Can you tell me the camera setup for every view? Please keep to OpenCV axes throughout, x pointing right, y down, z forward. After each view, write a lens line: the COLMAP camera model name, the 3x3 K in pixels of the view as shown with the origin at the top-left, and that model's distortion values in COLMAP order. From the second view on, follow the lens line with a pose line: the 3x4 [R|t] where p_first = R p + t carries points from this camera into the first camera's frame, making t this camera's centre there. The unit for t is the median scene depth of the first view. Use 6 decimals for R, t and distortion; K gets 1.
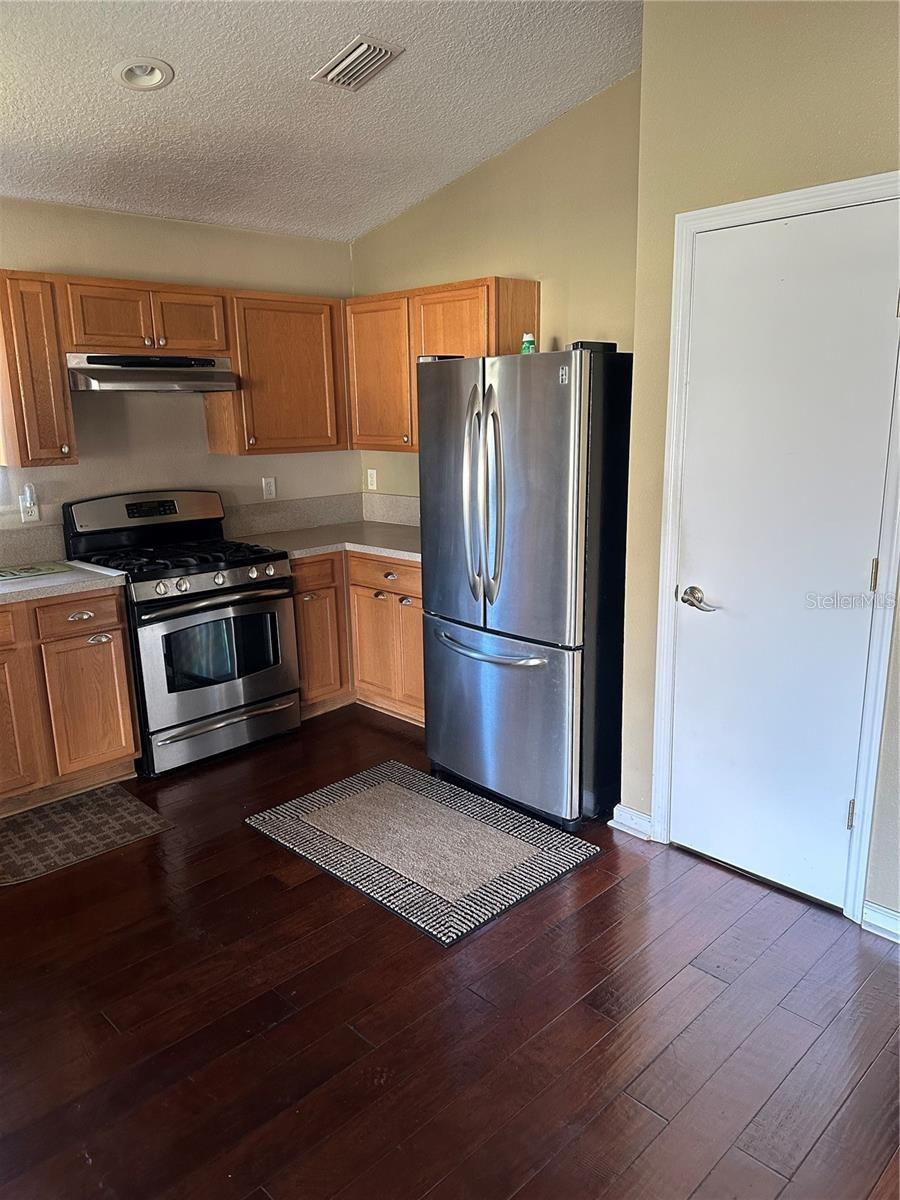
lens RADIAL K [[841.6, 0, 454.6], [0, 841.6, 610.2], [0, 0, 1]] dist [0.137741, -0.210612]
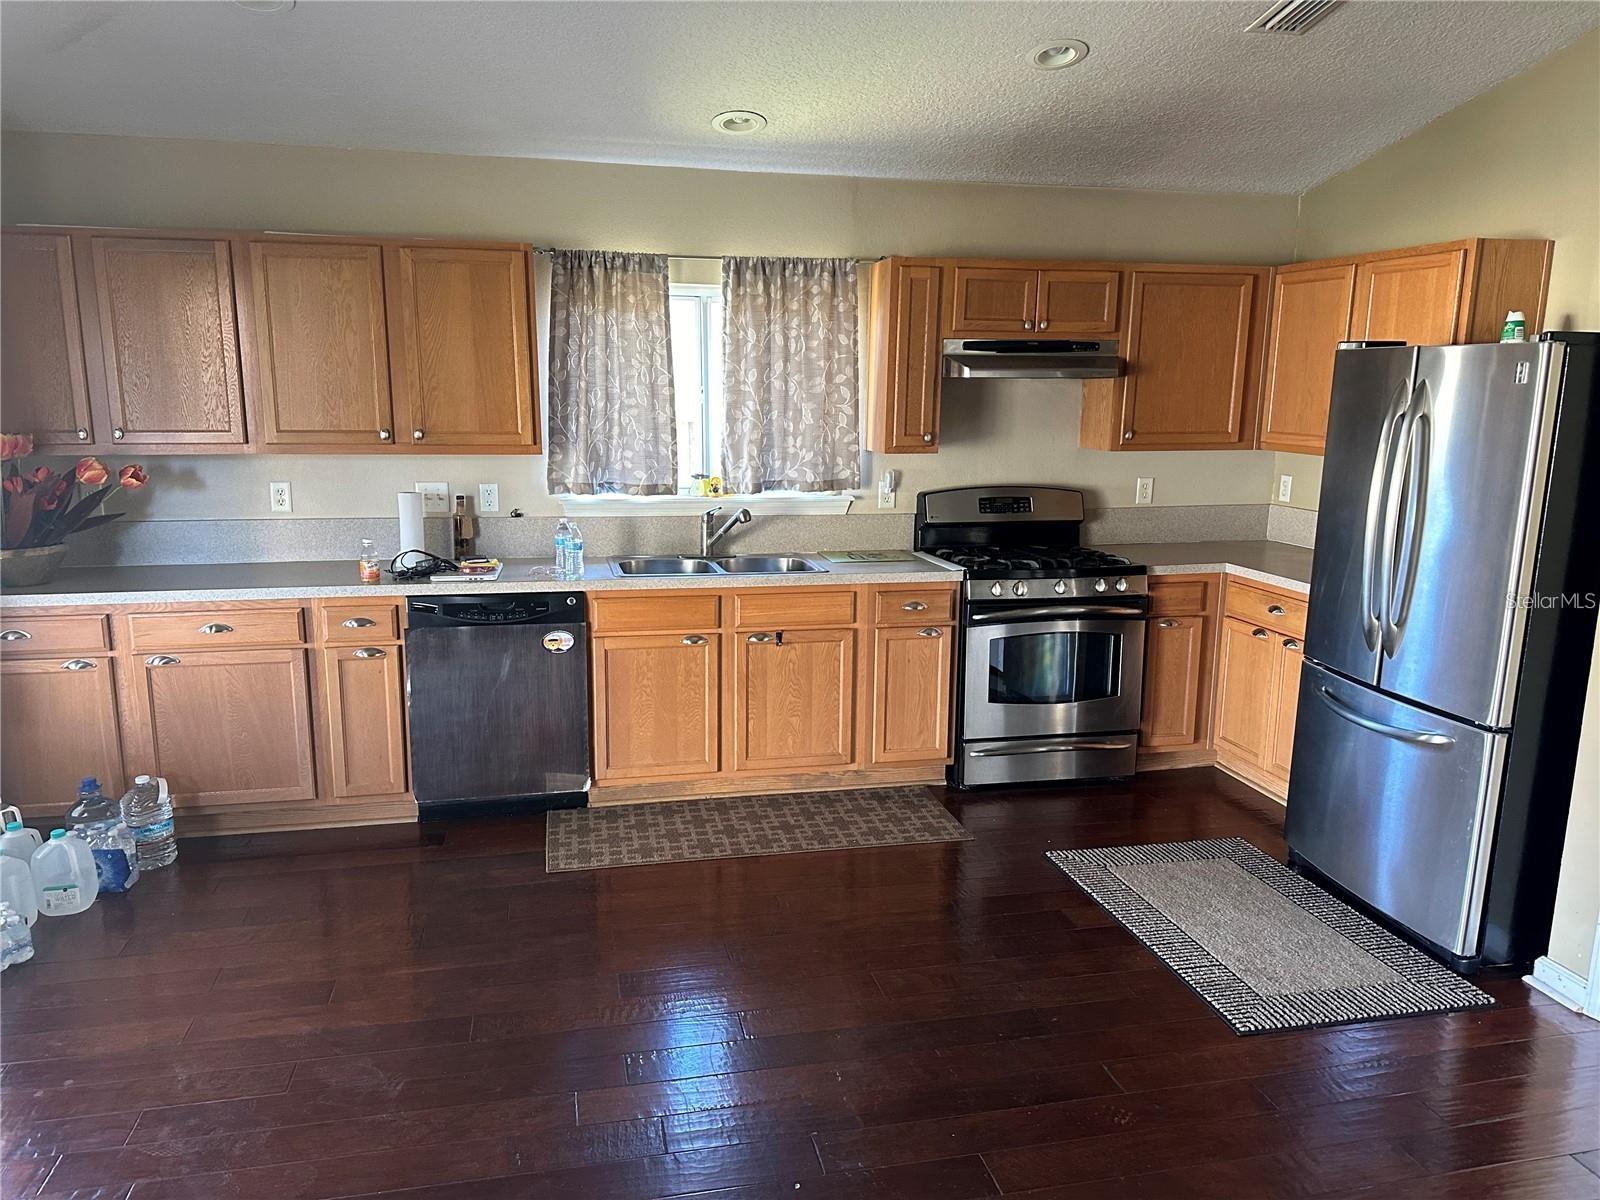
lens RADIAL K [[1085.2, 0, 800.0], [0, 1085.2, 600.0], [0, 0, 1]] dist [0.003562, -0.038713]
pose [[0.852048, 0.123610, -0.508660, 0.068490], [-0.143678, 0.989624, -0.000185, 0.015648], [0.503359, 0.073241, 0.860968, -0.113468]]
